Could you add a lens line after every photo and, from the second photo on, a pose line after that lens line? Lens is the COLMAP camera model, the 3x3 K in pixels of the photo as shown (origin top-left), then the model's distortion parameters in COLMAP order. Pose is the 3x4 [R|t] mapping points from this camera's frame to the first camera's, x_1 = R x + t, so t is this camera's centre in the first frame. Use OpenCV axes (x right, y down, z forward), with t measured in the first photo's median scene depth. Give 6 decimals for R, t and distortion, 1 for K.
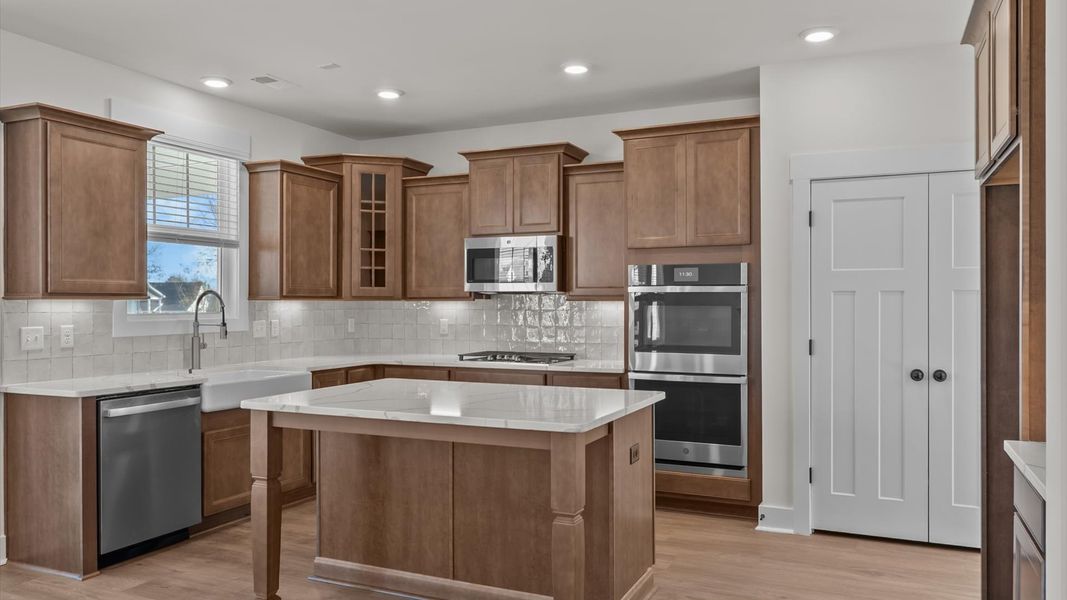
lens RADIAL K [[754.7, 0, 533.5], [0, 754.7, 300.0], [0, 0, 1]] dist [-0.000458, 0.001720]
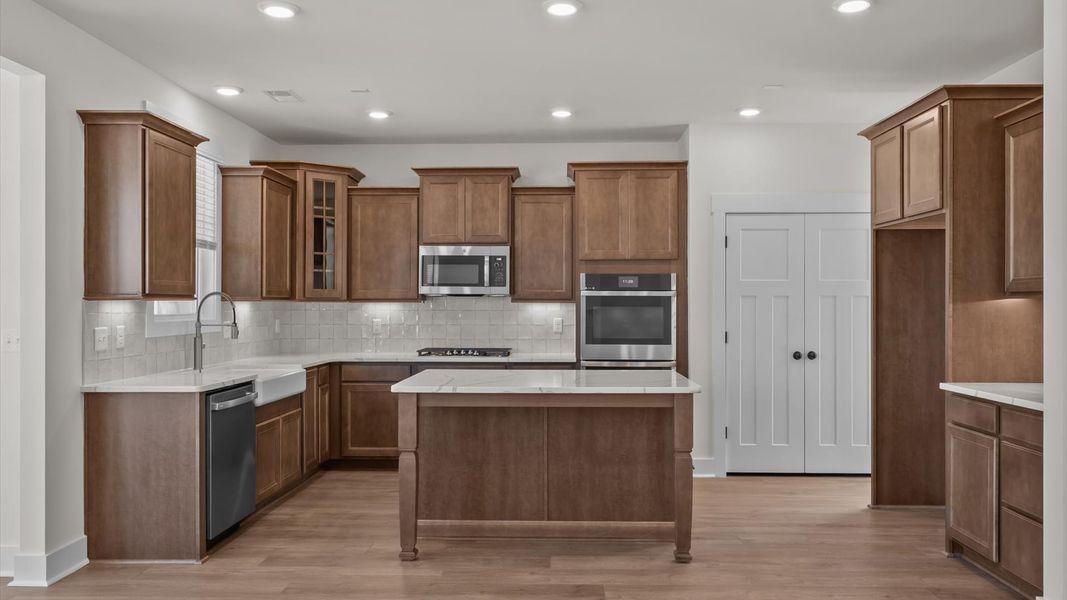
lens RADIAL K [[785.3, 0, 533.5], [0, 785.3, 300.0], [0, 0, 1]] dist [0.001916, 0.001405]
pose [[0.926080, 0.003344, 0.377313, -0.450794], [-0.002510, 0.999993, -0.002702, 0.000580], [-0.377319, 0.001555, 0.926082, -0.158174]]
